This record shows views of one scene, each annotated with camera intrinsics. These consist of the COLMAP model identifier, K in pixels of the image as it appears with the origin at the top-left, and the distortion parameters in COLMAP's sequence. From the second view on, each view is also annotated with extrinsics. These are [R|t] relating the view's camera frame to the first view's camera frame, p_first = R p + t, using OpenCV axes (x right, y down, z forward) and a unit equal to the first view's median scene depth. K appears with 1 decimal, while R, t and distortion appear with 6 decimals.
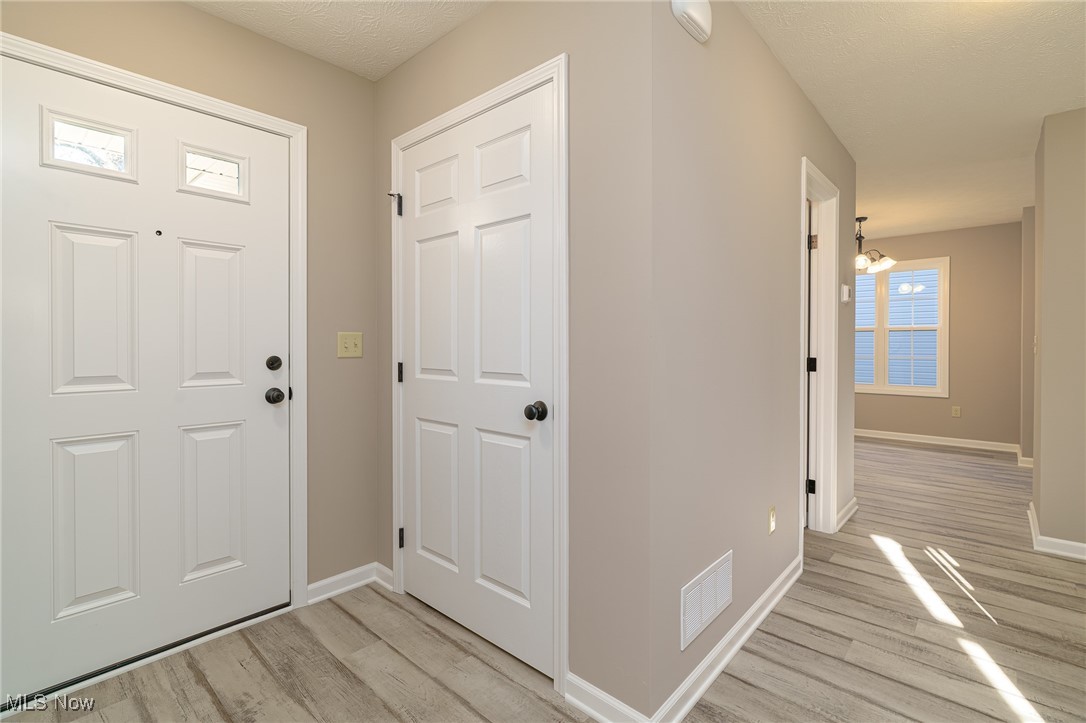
lens RADIAL K [[495.4, 0, 545.7], [0, 495.4, 353.9], [0, 0, 1]] dist [-0.005896, 0.000592]
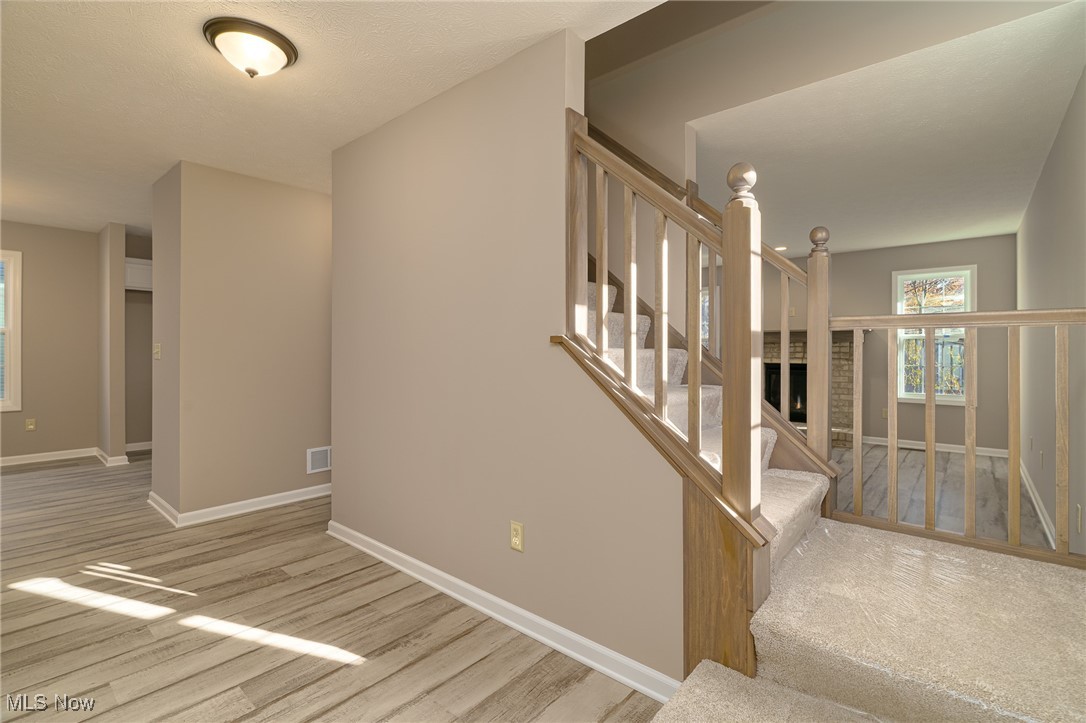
lens RADIAL K [[495.4, 0, 545.7], [0, 495.4, 353.9], [0, 0, 1]] dist [-0.005896, 0.000592]
pose [[-0.030790, -0.006049, 0.999508, -0.235288], [0.016432, 0.999843, 0.006558, -0.008853], [-0.999391, 0.016626, -0.030686, 0.181638]]
